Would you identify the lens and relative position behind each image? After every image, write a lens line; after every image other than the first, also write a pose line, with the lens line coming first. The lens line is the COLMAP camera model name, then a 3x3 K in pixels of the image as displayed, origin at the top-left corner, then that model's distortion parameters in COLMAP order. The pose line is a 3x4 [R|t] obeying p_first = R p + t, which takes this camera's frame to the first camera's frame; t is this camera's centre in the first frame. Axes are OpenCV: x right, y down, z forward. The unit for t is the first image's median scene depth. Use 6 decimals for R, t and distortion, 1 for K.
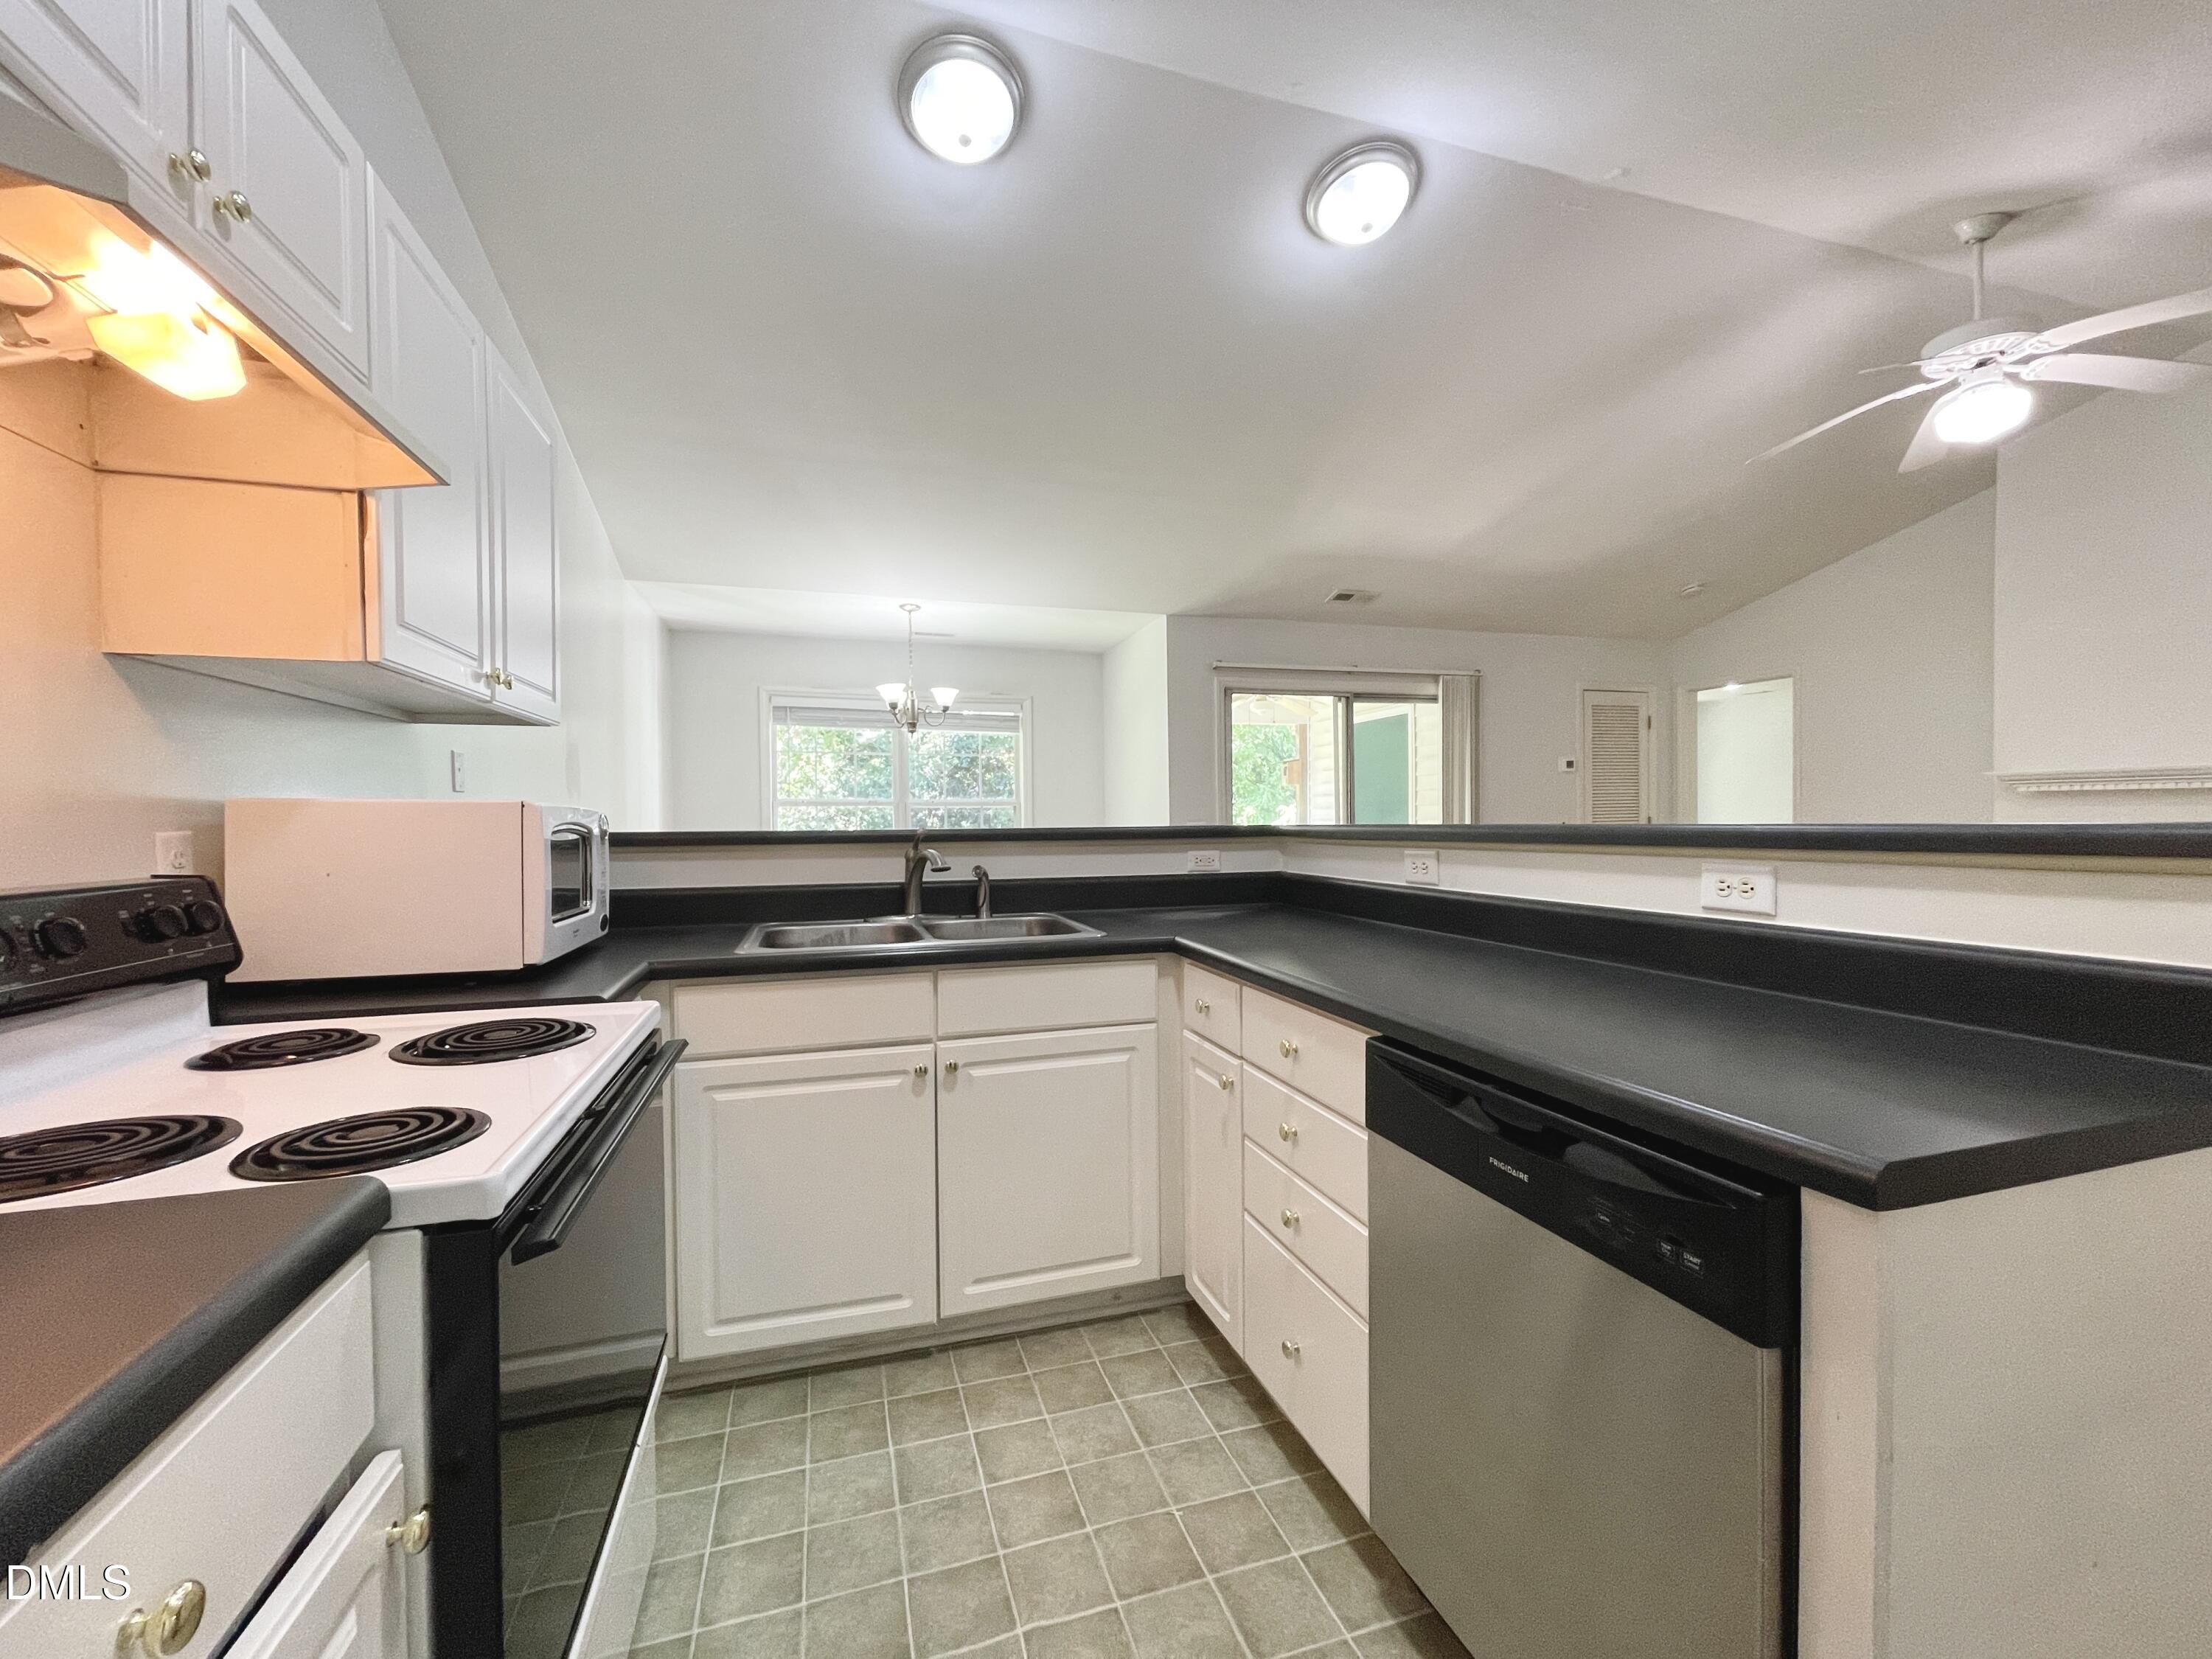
lens RADIAL K [[888.8, 0, 1104.4], [0, 888.8, 834.6], [0, 0, 1]] dist [0.002471, -0.000844]
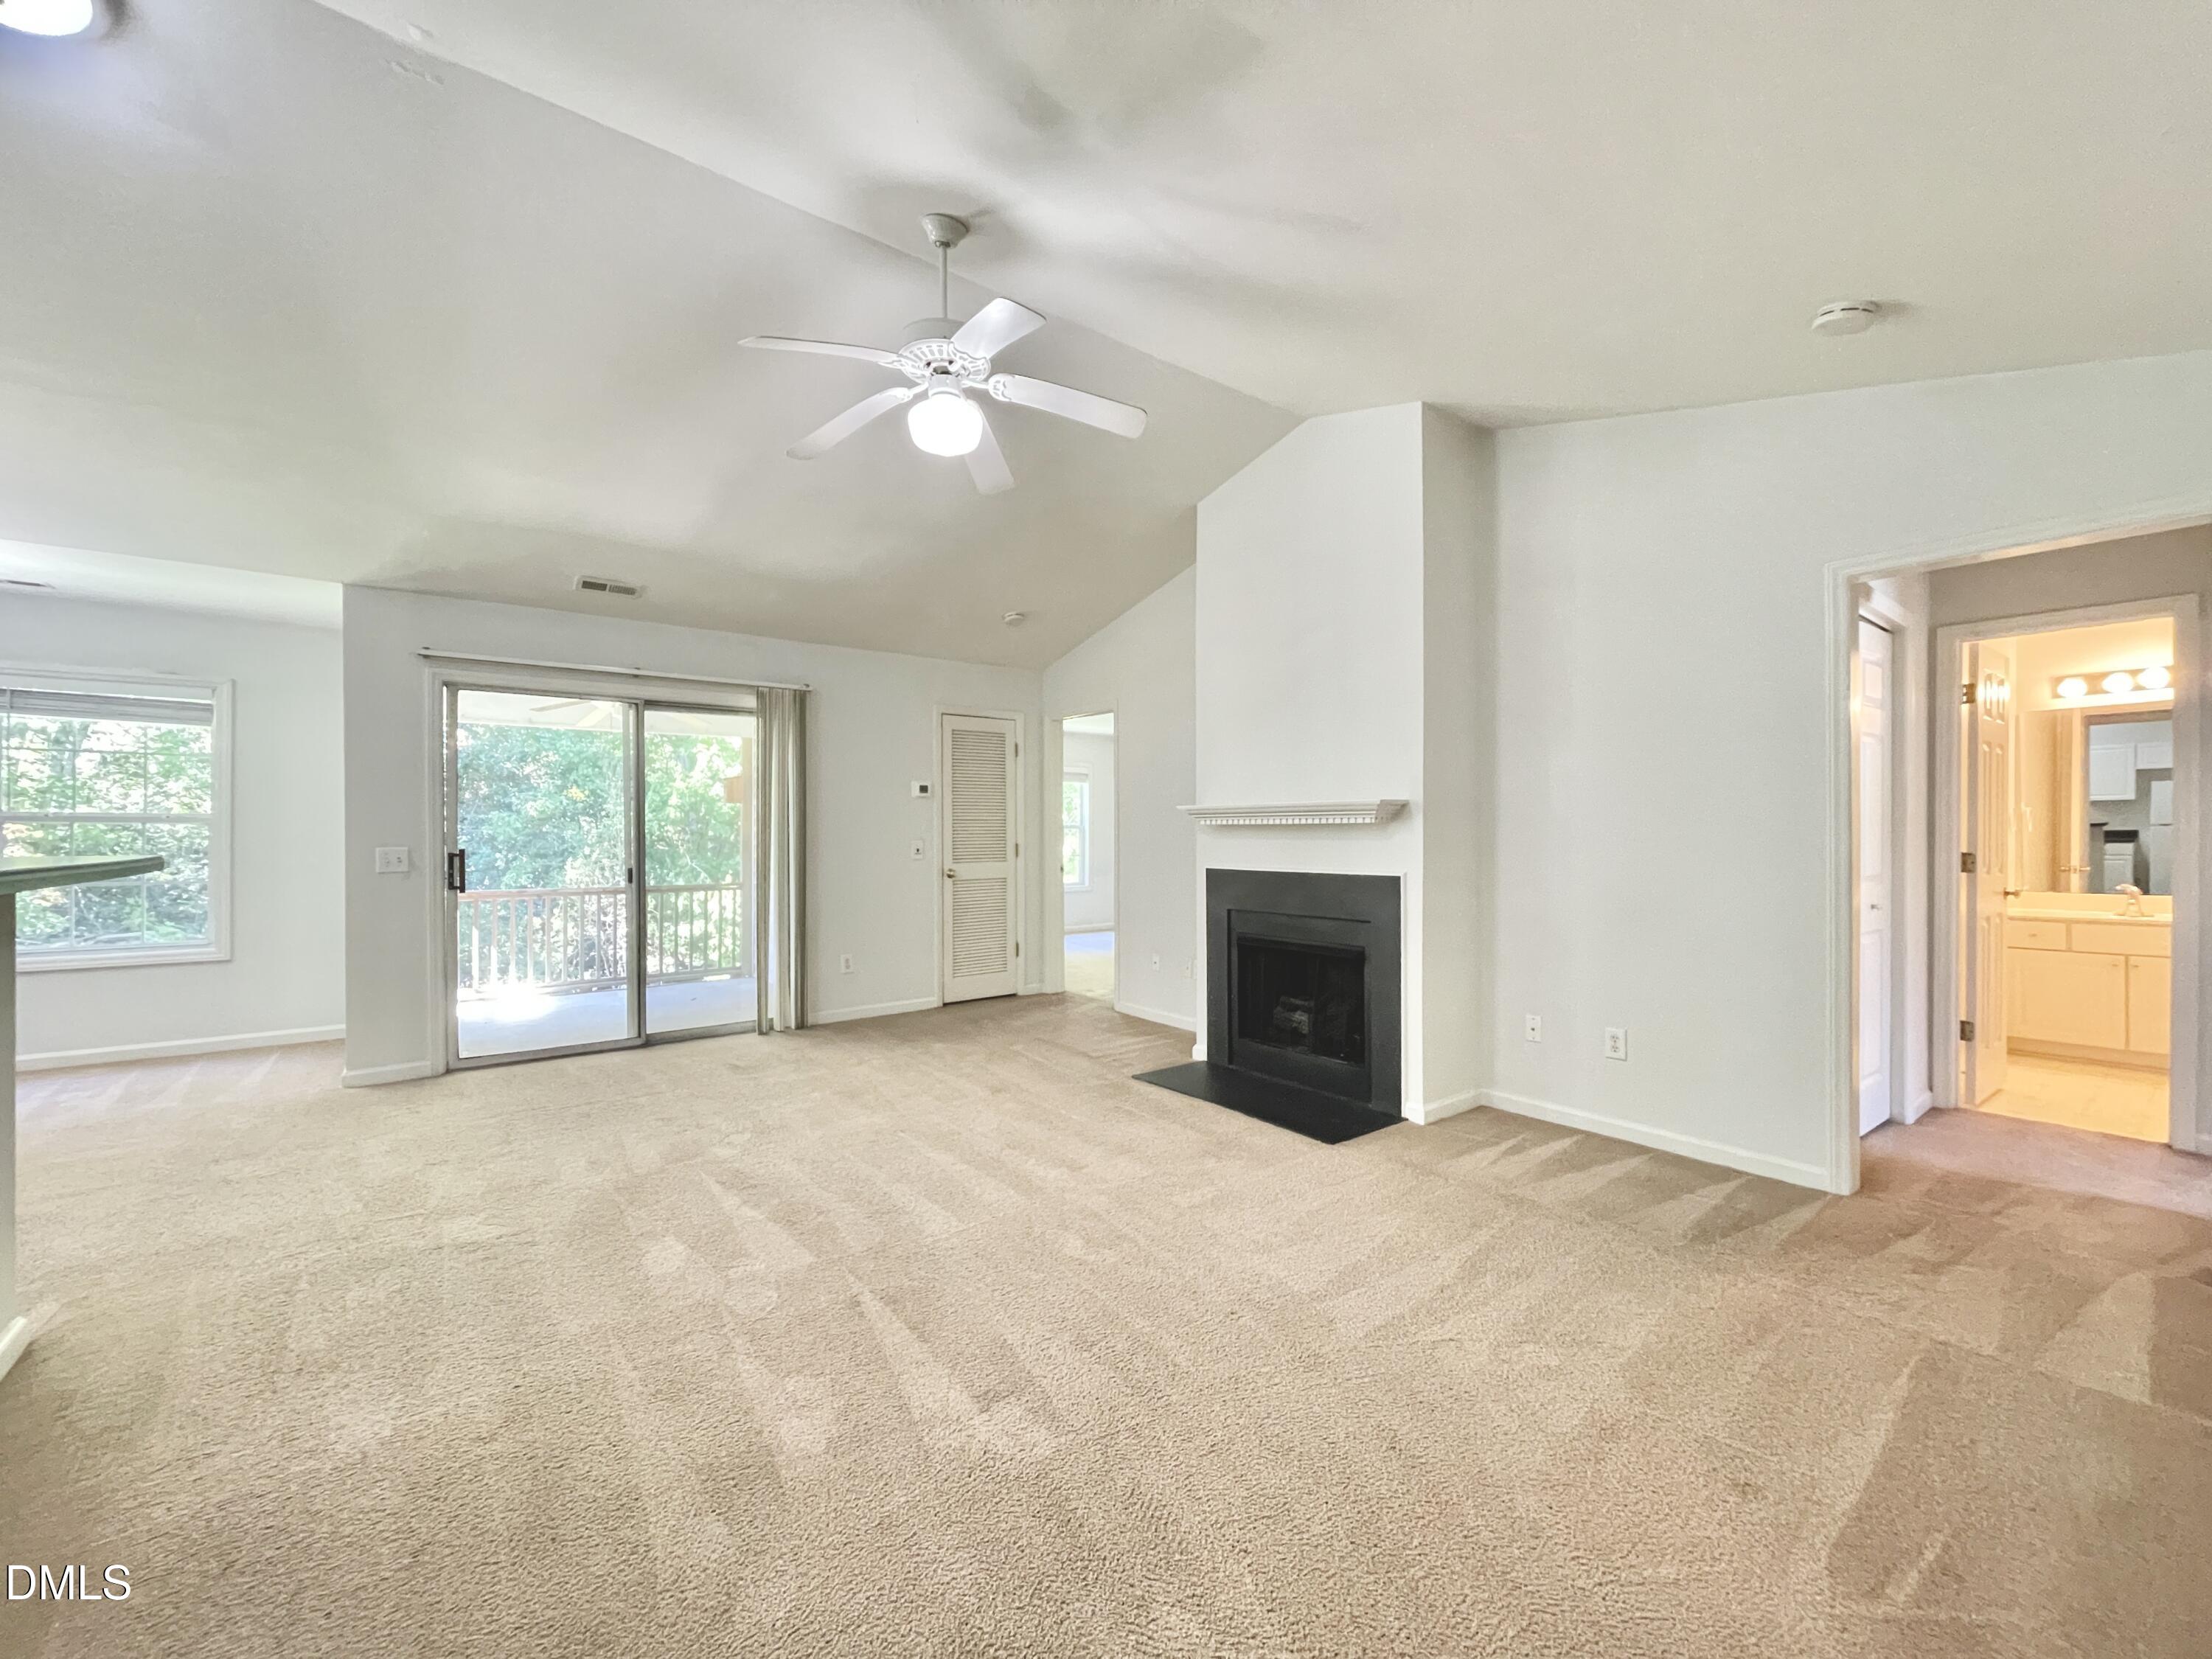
lens RADIAL K [[888.8, 0, 1105.6], [0, 888.8, 833.4], [0, 0, 1]] dist [0.002471, -0.000844]
pose [[0.938933, 0.010493, 0.343941, 0.452733], [-0.002257, 0.999701, -0.024339, -0.009340], [-0.344094, 0.022076, 0.938676, 0.034985]]
